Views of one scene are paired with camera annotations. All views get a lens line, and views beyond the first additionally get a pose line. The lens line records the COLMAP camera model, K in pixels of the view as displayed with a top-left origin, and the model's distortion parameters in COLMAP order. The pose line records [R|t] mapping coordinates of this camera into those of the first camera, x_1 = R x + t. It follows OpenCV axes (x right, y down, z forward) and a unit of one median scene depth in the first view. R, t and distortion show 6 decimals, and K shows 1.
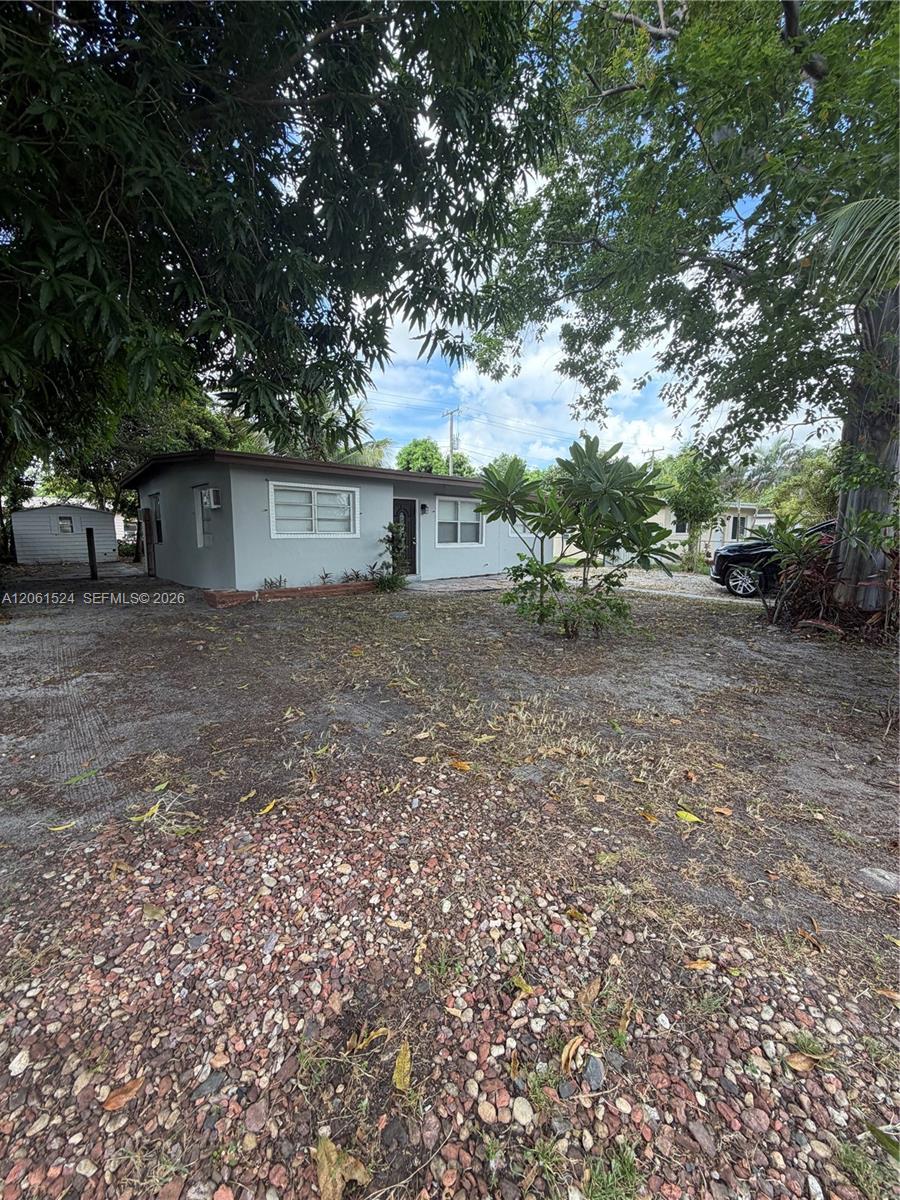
lens RADIAL K [[477.2, 0, 448.9], [0, 477.2, 599.7], [0, 0, 1]] dist [-0.000536, 0.000064]
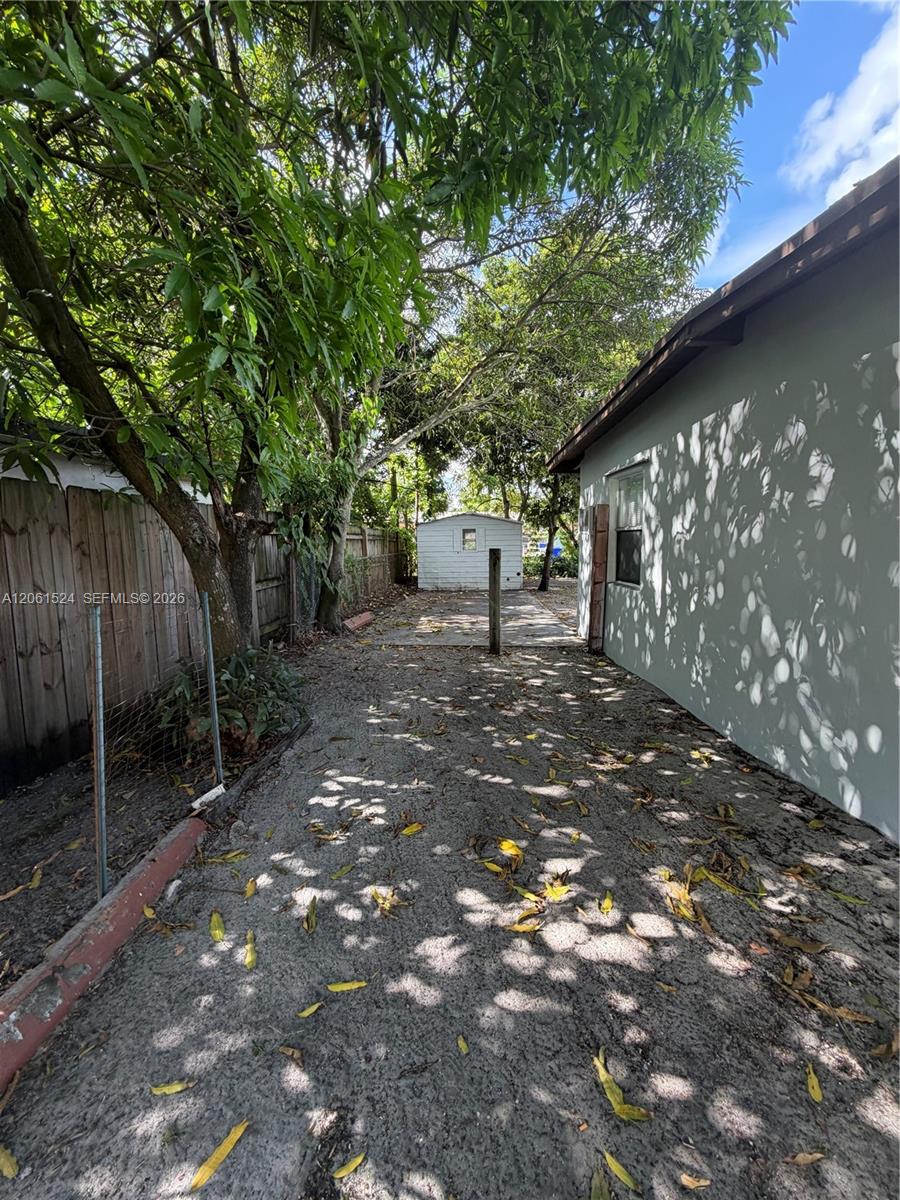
lens RADIAL K [[477.2, 0, 450.3], [0, 477.2, 597.9], [0, 0, 1]] dist [-0.000536, 0.000064]
pose [[0.746838, 0.072889, -0.660999, -0.250839], [-0.087908, 0.996073, 0.010513, -0.054216], [0.659170, 0.050256, 0.750313, 0.329475]]
